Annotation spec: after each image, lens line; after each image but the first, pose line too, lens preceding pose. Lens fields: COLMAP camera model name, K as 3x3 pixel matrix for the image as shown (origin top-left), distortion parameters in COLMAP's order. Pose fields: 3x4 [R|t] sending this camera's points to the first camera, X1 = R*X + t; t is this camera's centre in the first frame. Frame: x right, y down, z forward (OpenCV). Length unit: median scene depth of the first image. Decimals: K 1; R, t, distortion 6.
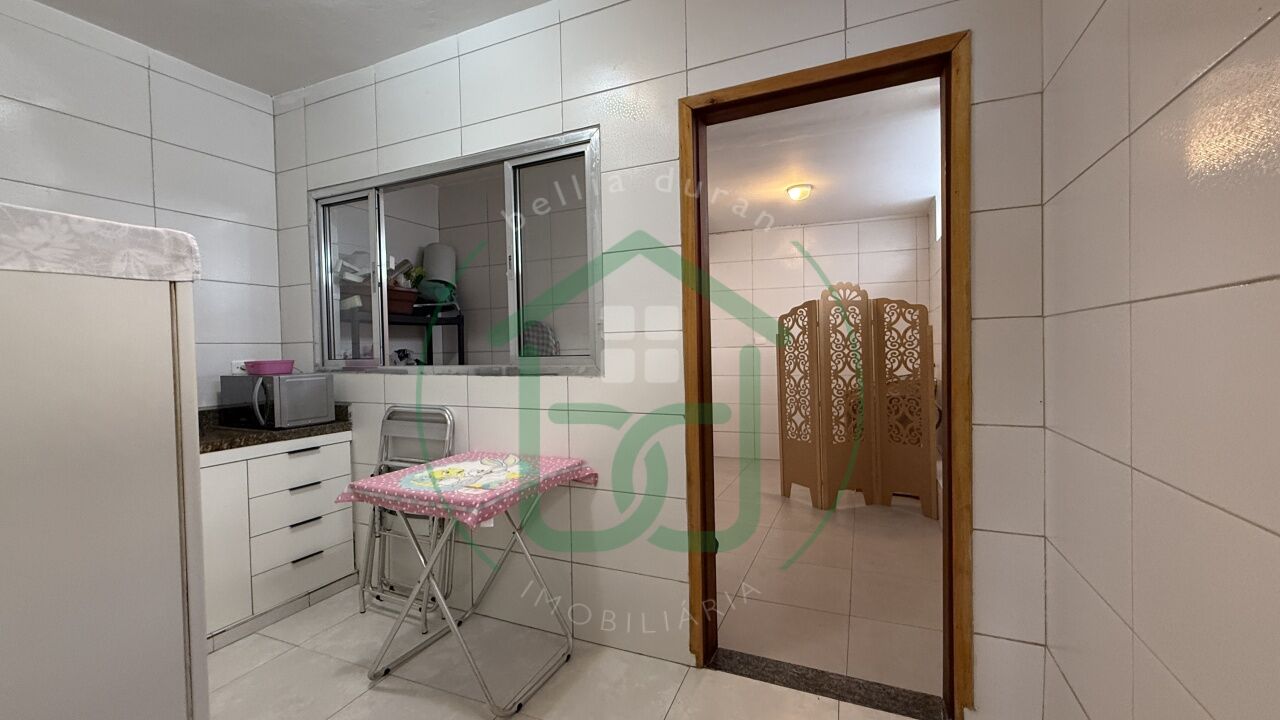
lens RADIAL K [[509.9, 0, 636.9], [0, 509.9, 360.2], [0, 0, 1]] dist [0.000487, 0.000006]
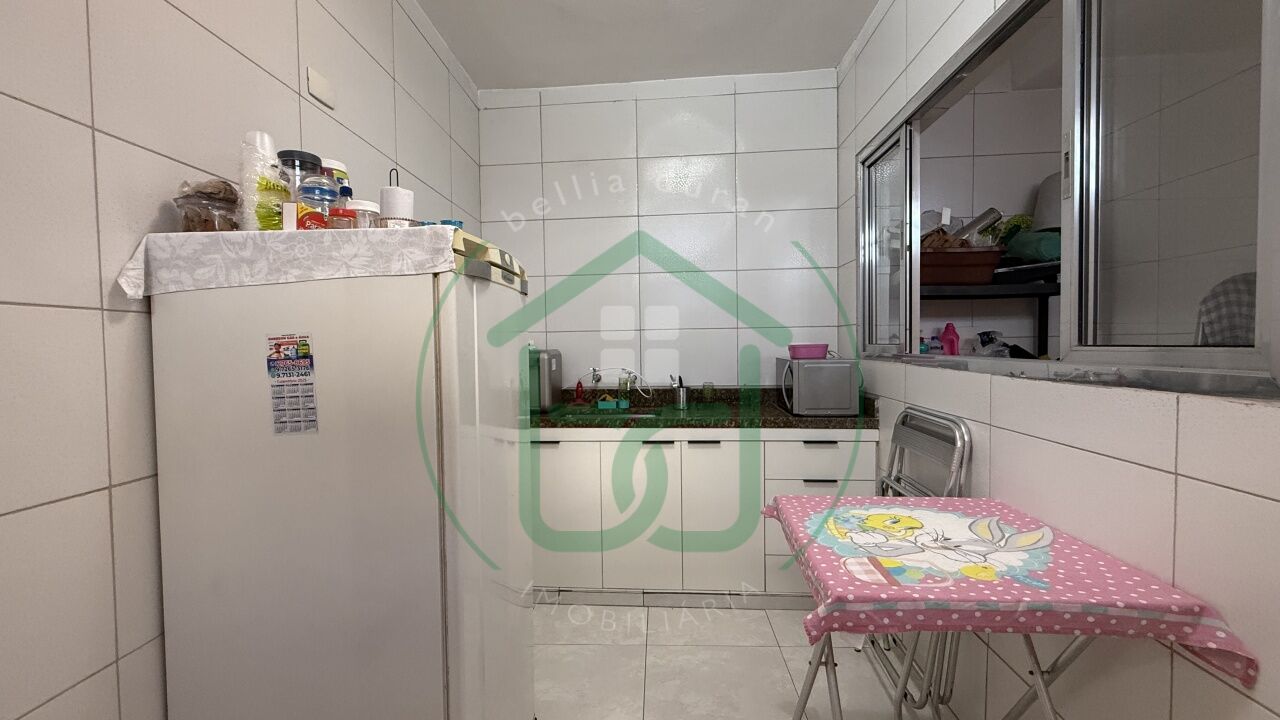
lens RADIAL K [[509.9, 0, 636.9], [0, 509.9, 360.2], [0, 0, 1]] dist [0.000487, 0.000006]
pose [[0.340888, 0.046319, -0.938962, 0.096622], [-0.012467, 0.998920, 0.044751, -0.008992], [0.940021, -0.003549, 0.341097, 0.385540]]
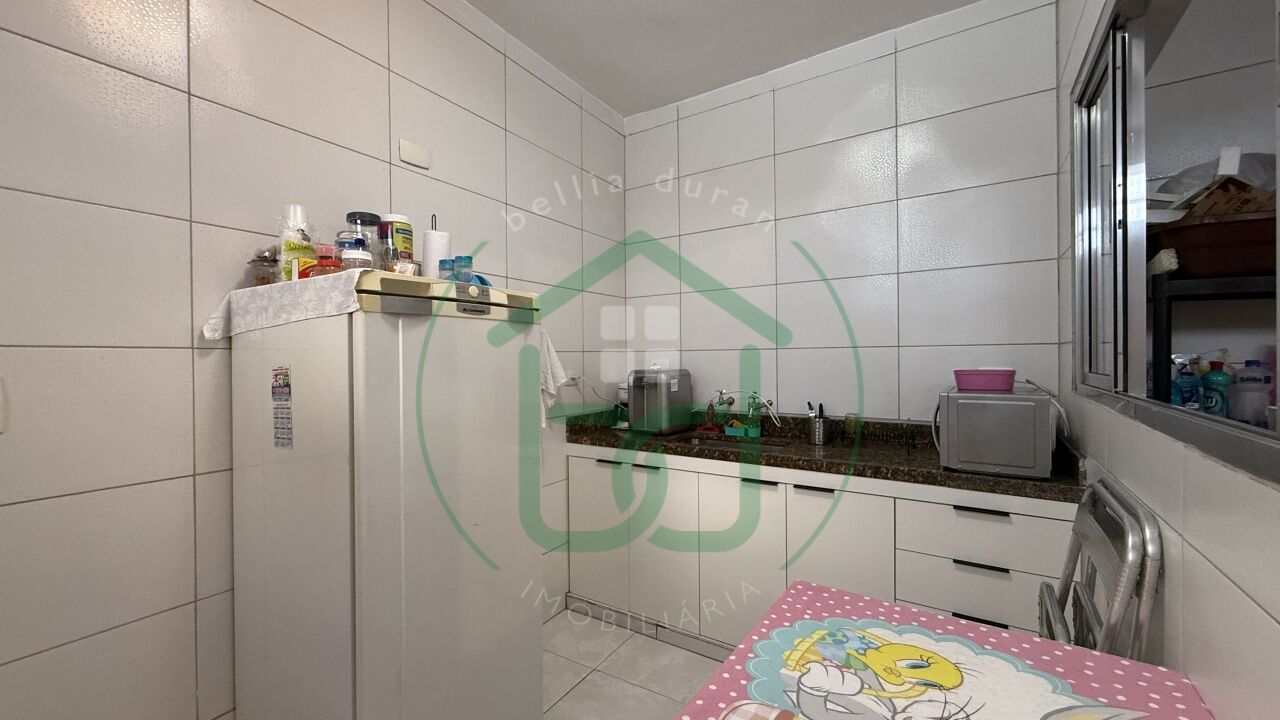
lens RADIAL K [[509.9, 0, 636.9], [0, 509.9, 360.2], [0, 0, 1]] dist [0.000487, 0.000006]
pose [[-0.159568, 0.028921, -0.986763, 0.056086], [-0.008737, 0.999490, 0.030707, -0.032799], [0.987148, 0.013522, -0.159234, 0.688563]]
